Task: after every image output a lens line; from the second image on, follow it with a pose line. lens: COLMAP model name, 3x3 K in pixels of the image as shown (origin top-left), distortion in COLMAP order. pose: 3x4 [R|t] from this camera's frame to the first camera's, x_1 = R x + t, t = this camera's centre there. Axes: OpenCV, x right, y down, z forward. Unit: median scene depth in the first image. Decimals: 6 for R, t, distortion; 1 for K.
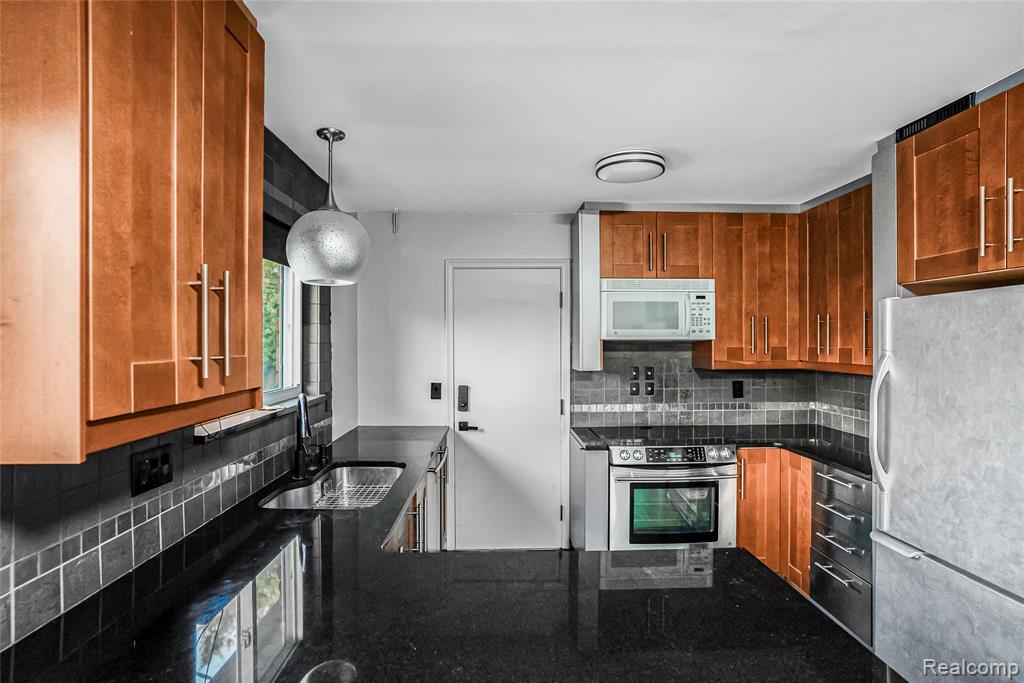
lens RADIAL K [[517.0, 0, 509.2], [0, 517.0, 334.3], [0, 0, 1]] dist [-0.014182, 0.006395]
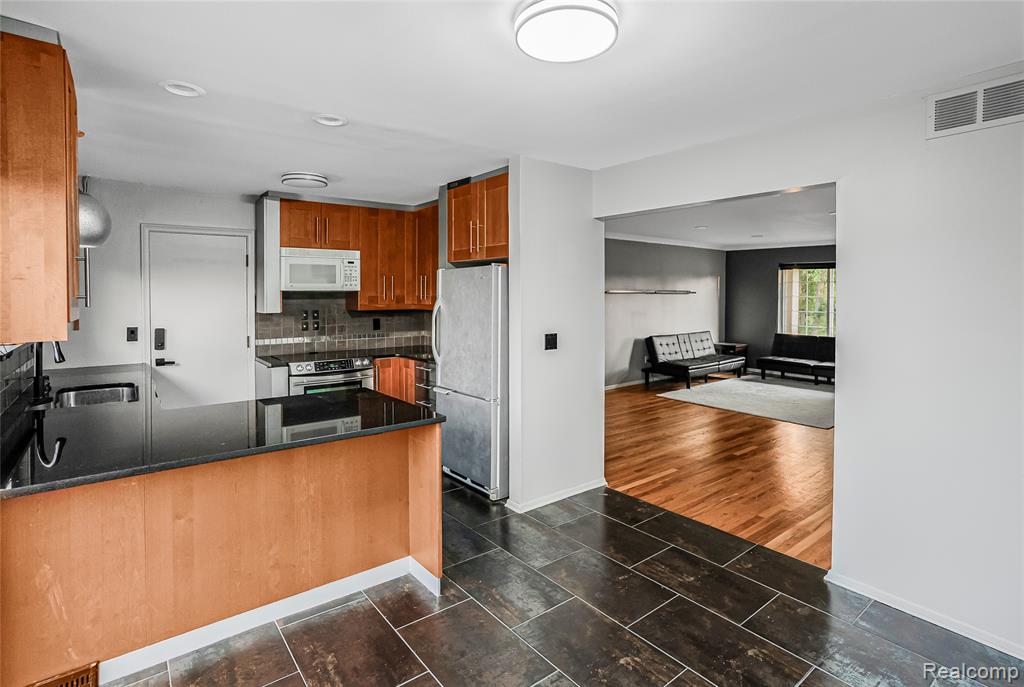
lens RADIAL K [[517.0, 0, 506.9], [0, 517.0, 293.5], [0, 0, 1]] dist [-0.014182, 0.006395]
pose [[0.807389, -0.004203, 0.590004, -0.150147], [-0.003070, 0.999931, 0.011325, -0.000022], [-0.590011, -0.010955, 0.807321, -0.482035]]
